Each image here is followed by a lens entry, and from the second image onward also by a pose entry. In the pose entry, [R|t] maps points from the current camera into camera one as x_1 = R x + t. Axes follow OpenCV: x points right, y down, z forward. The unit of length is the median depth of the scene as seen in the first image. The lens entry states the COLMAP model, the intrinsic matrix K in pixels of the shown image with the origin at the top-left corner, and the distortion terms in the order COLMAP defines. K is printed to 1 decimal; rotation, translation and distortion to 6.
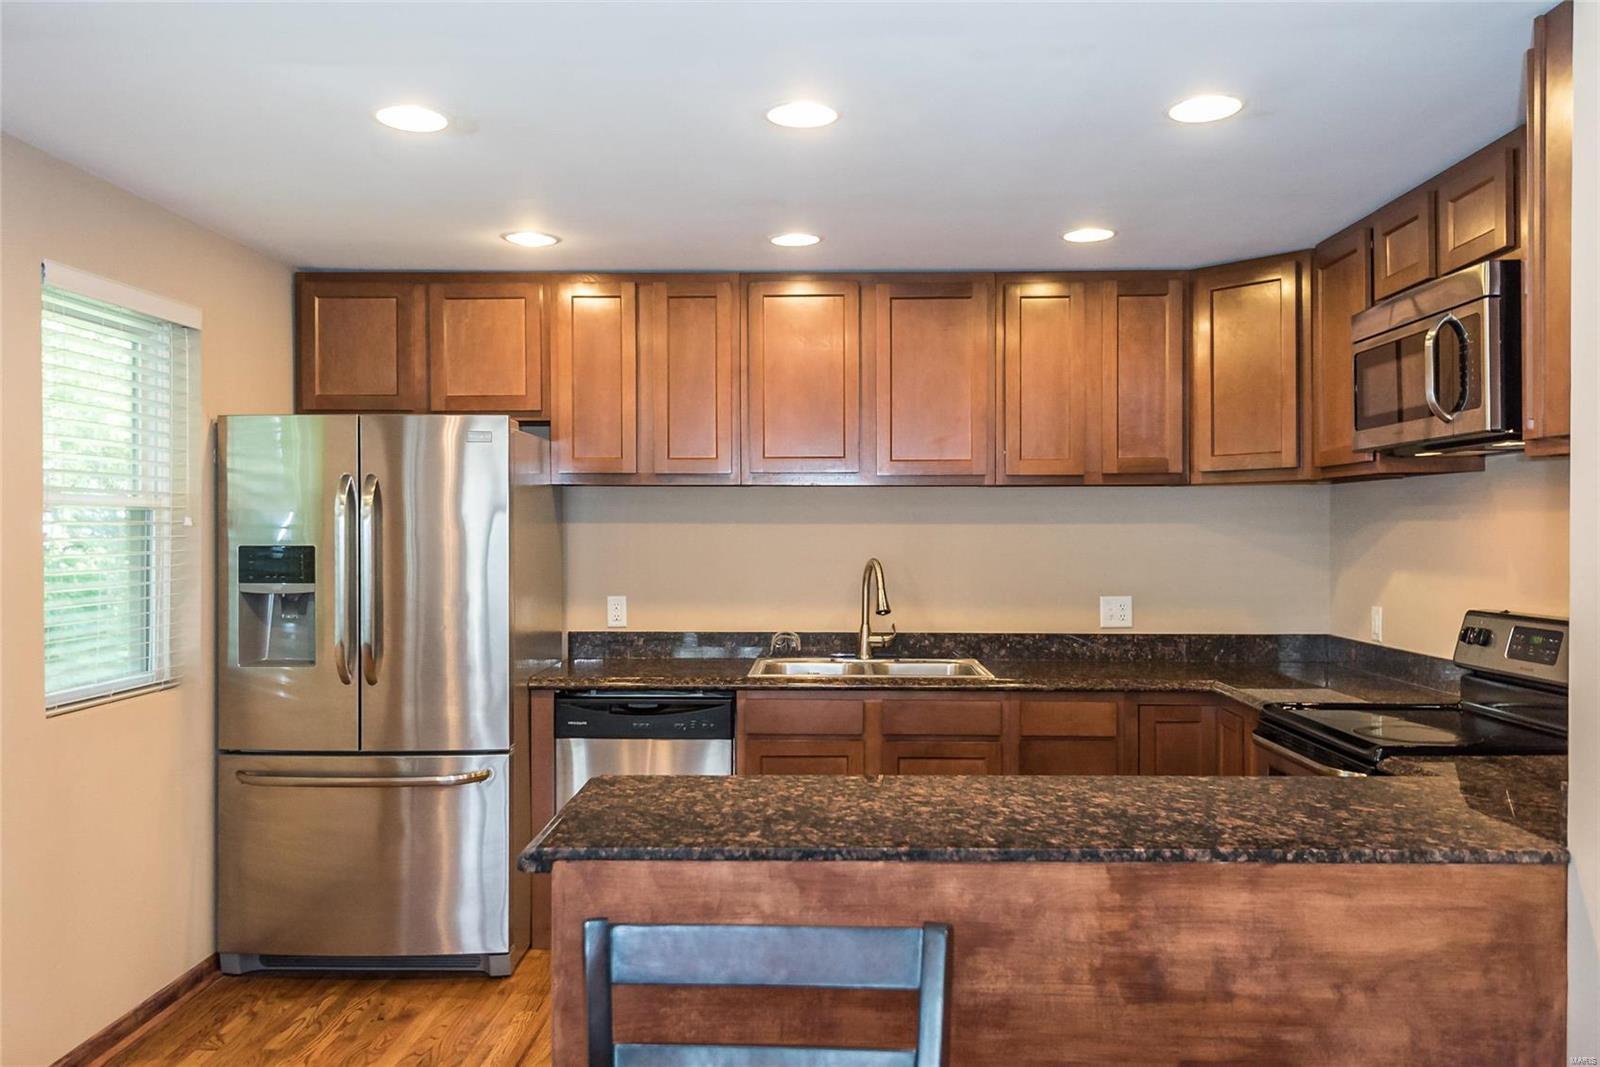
lens RADIAL K [[1245.1, 0, 807.7], [0, 1245.1, 540.2], [0, 0, 1]] dist [0.027566, -0.015935]
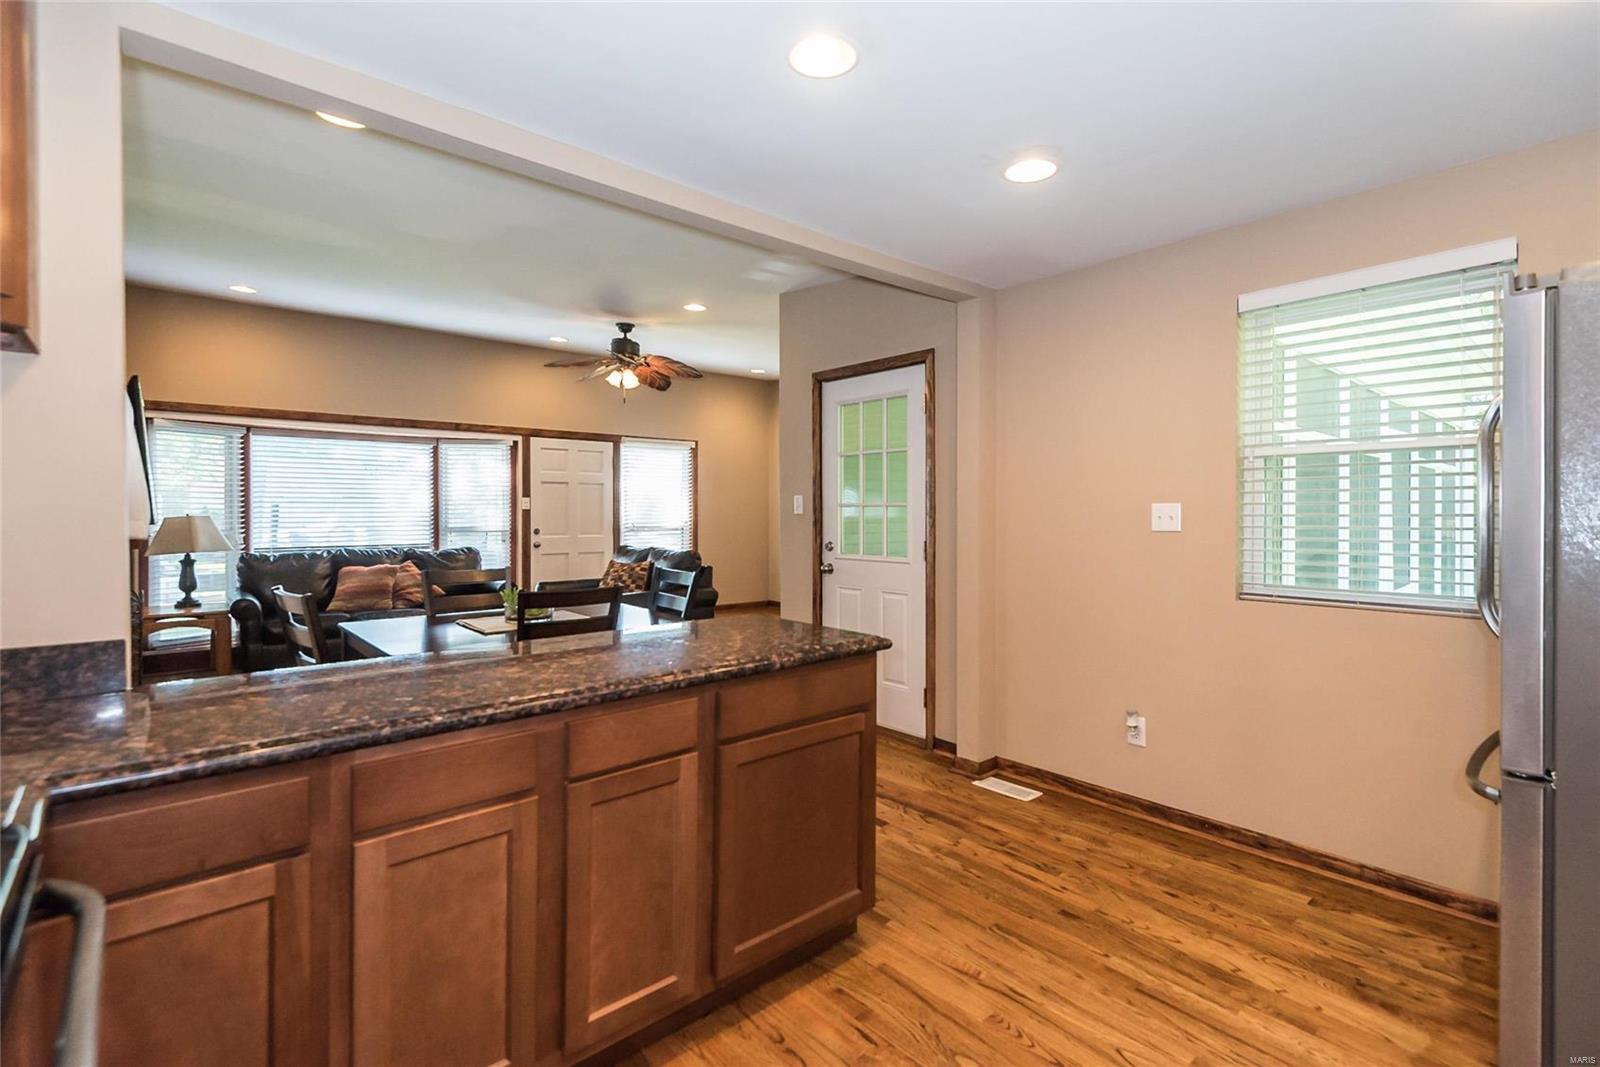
lens RADIAL K [[737.6, 0, 797.4], [0, 737.6, 512.4], [0, 0, 1]] dist [0.027404, -0.011101]
pose [[-0.742326, 0.002151, -0.670035, 0.307992], [-0.001518, 0.999987, 0.004891, 0.027447], [0.670037, 0.004648, -0.742313, 1.024708]]
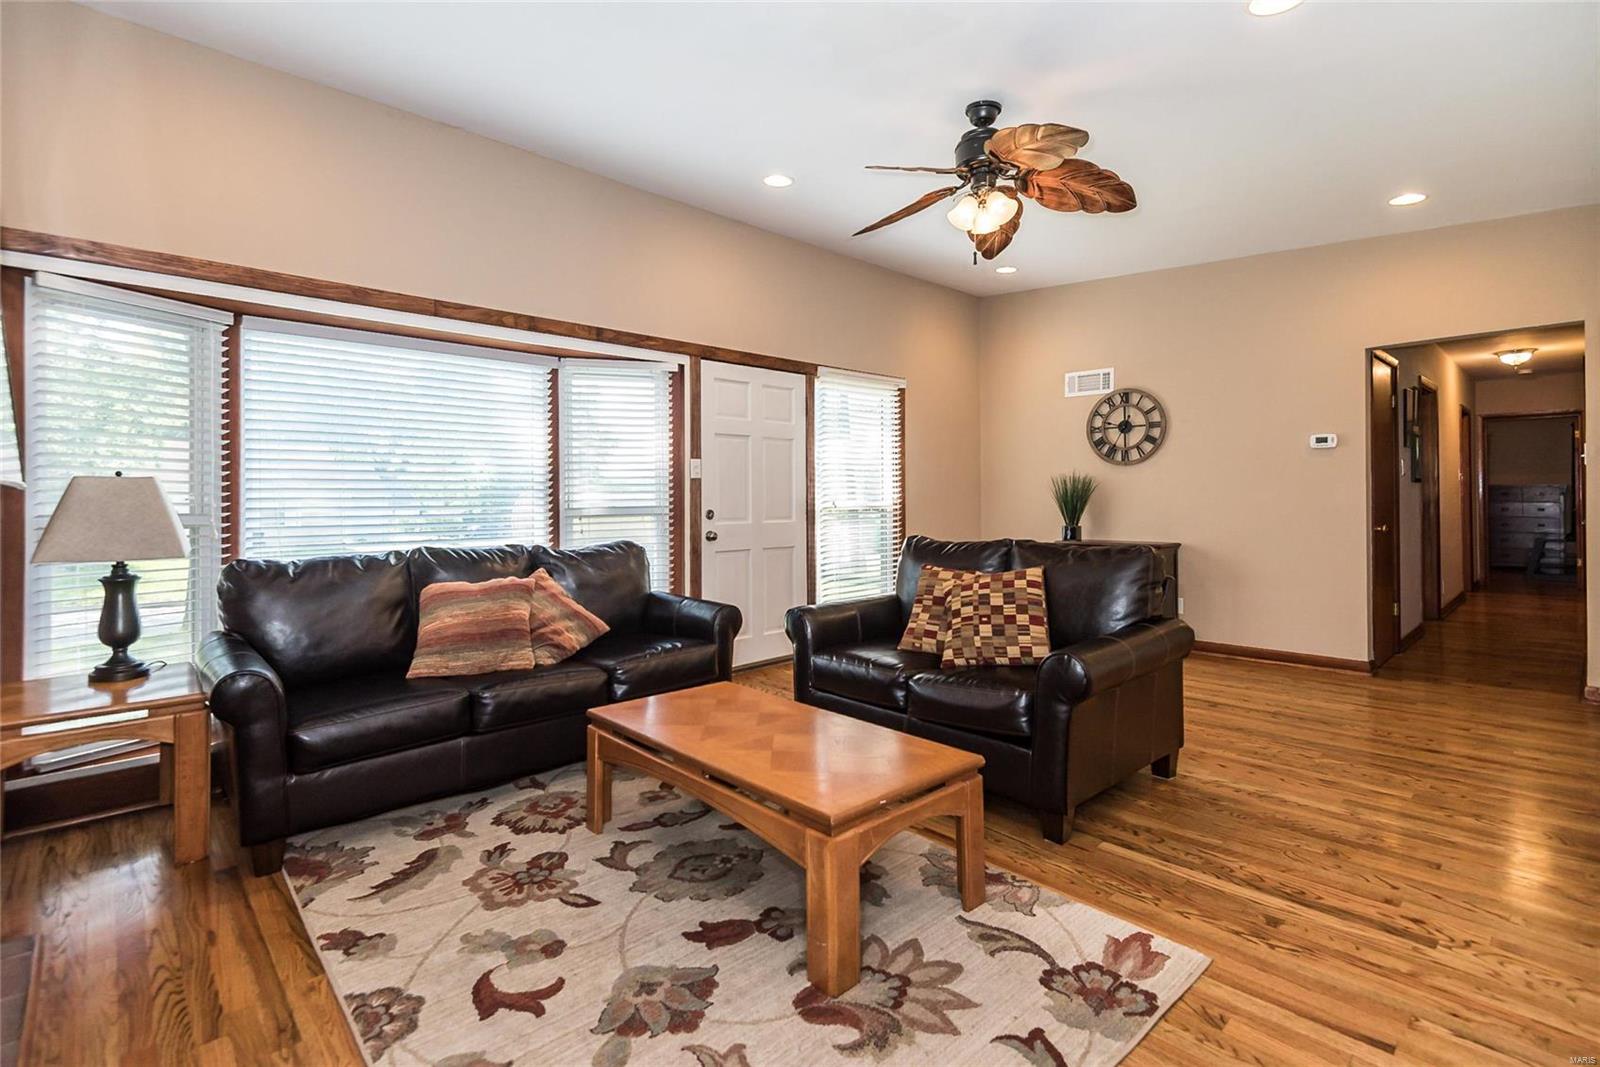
lens RADIAL K [[737.6, 0, 794.3], [0, 737.6, 495.6], [0, 0, 1]] dist [0.027404, -0.011101]
pose [[-0.713347, 0.004687, -0.700795, 0.247502], [0.005722, 0.999983, 0.000864, 0.058250], [0.700787, -0.003393, -0.713362, 0.057622]]
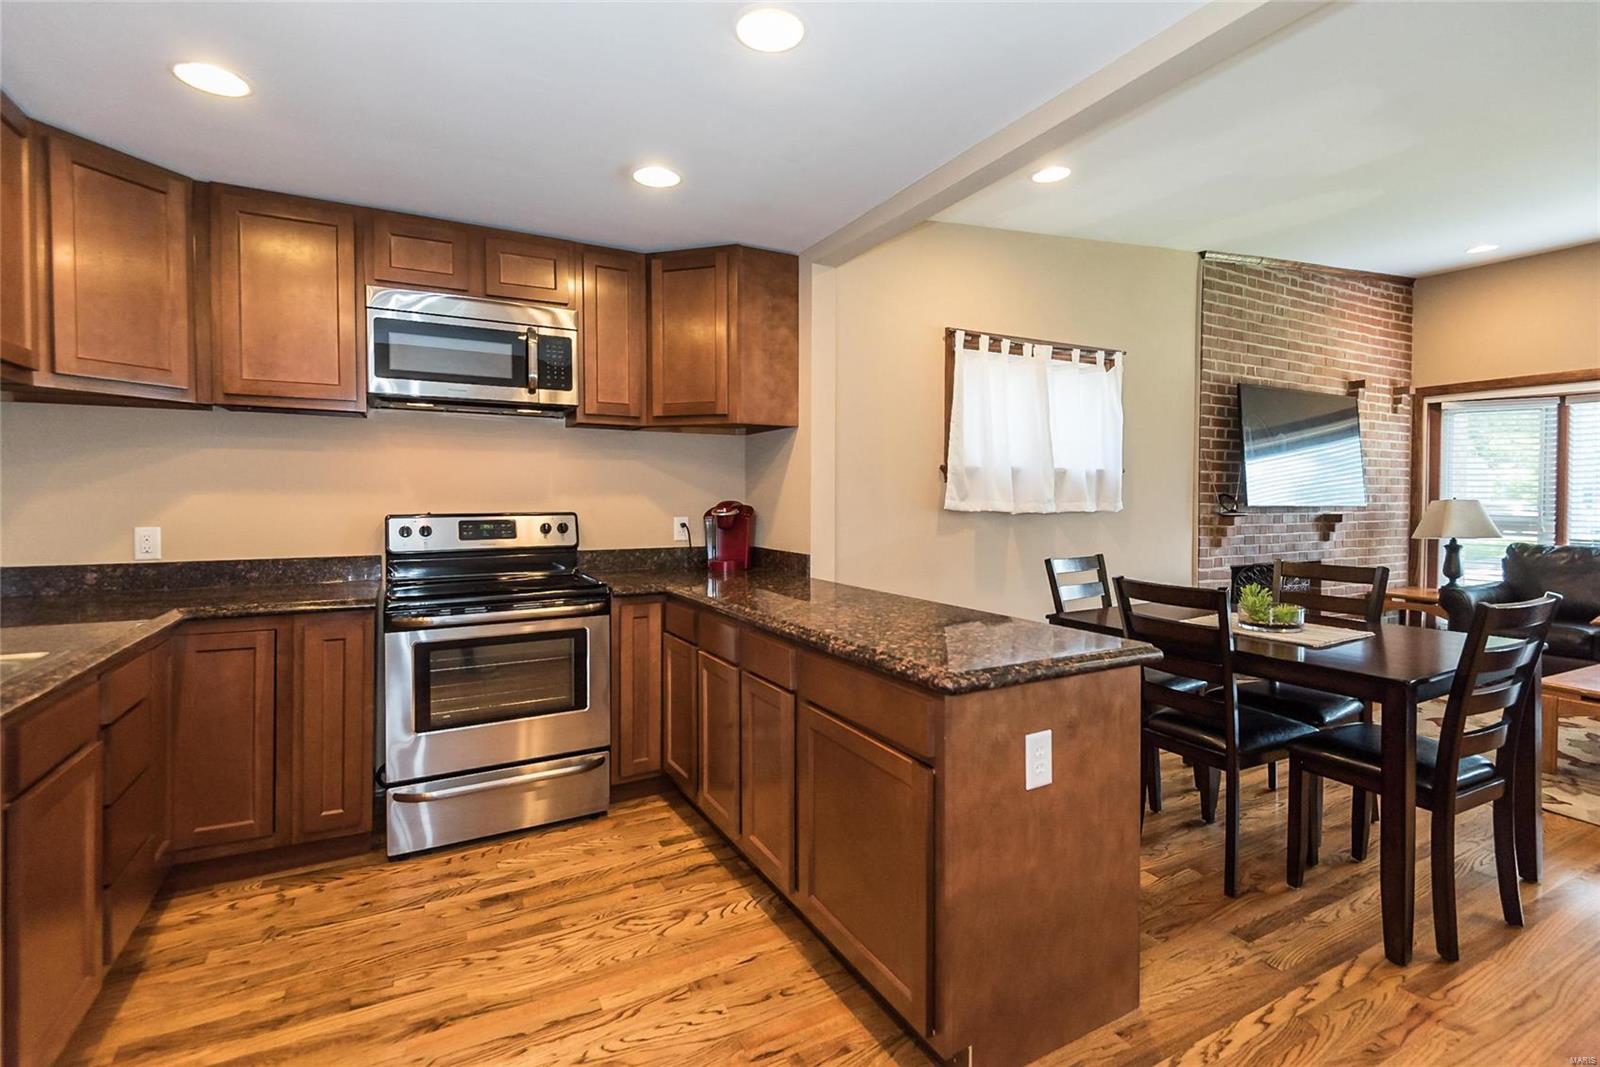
lens RADIAL K [[737.6, 0, 819.9], [0, 737.6, 503.3], [0, 0, 1]] dist [0.027404, -0.011101]
pose [[-0.498059, -0.002229, 0.867140, -0.406990], [0.005613, 0.999967, 0.005794, 0.035684], [-0.867125, 0.007753, -0.498031, 0.896426]]
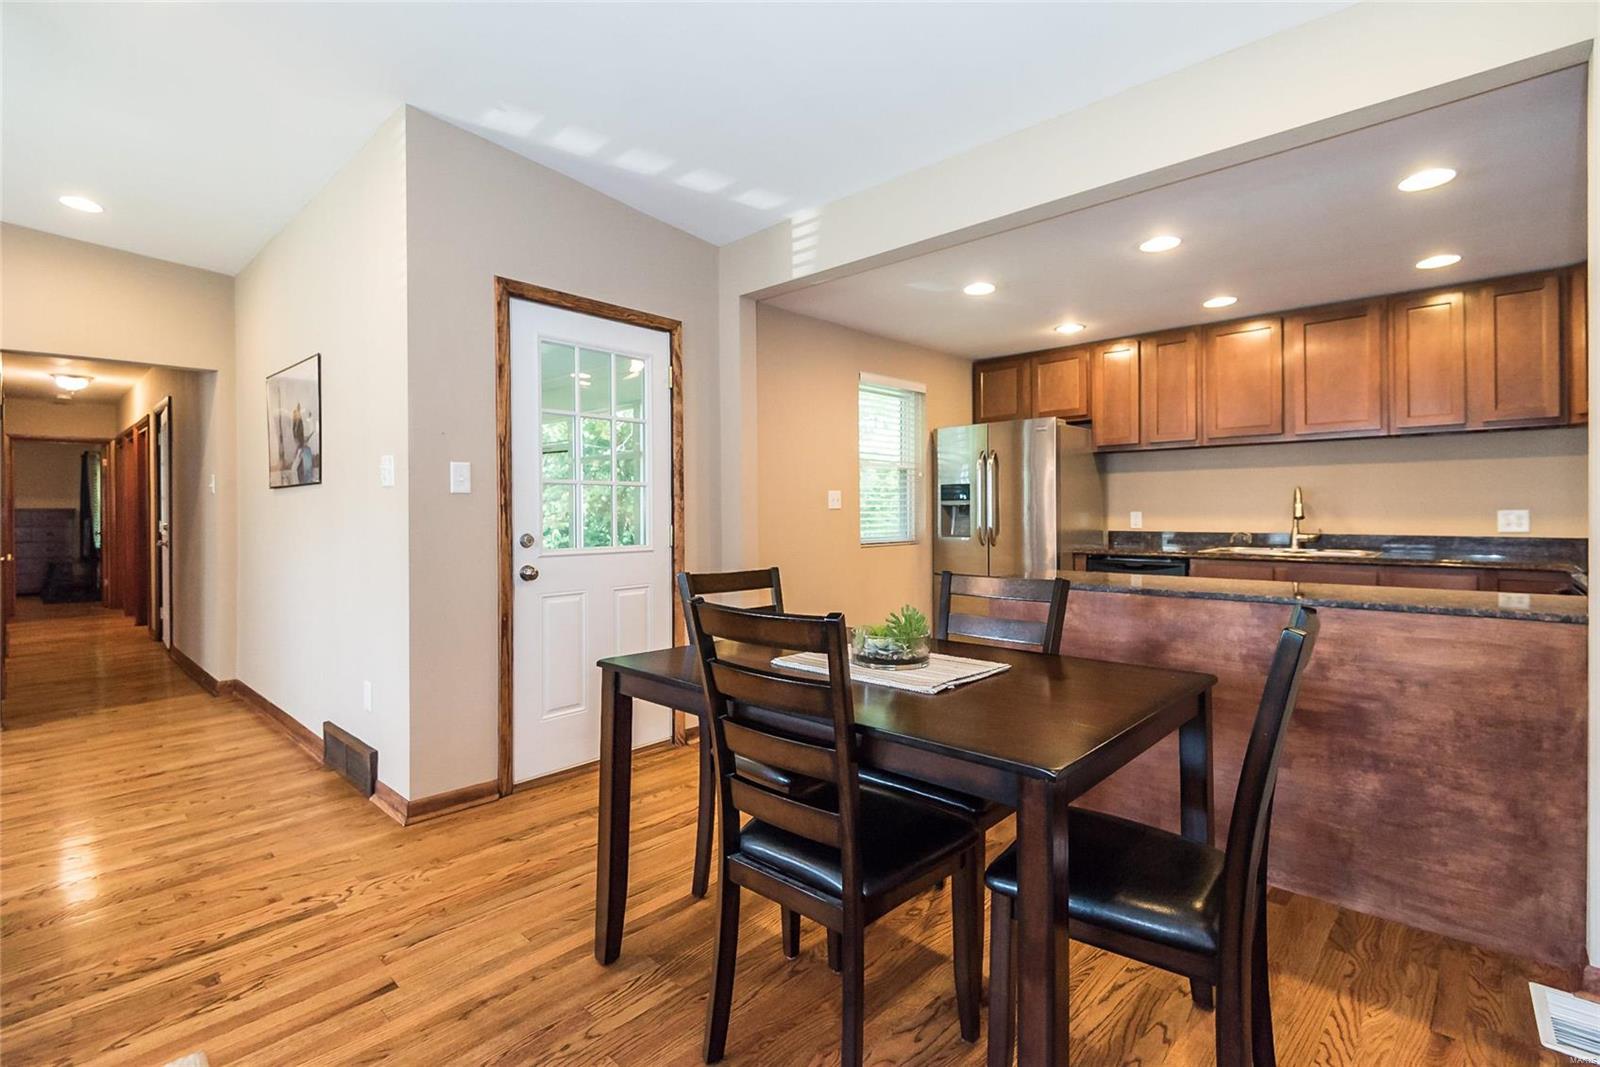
lens RADIAL K [[737.6, 0, 795.7], [0, 737.6, 512.2], [0, 0, 1]] dist [0.027404, -0.011101]
pose [[0.743575, -0.004276, -0.668639, 0.247651], [0.001699, 0.999988, -0.004506, 0.059382], [0.668650, 0.002215, 0.743574, -0.181919]]
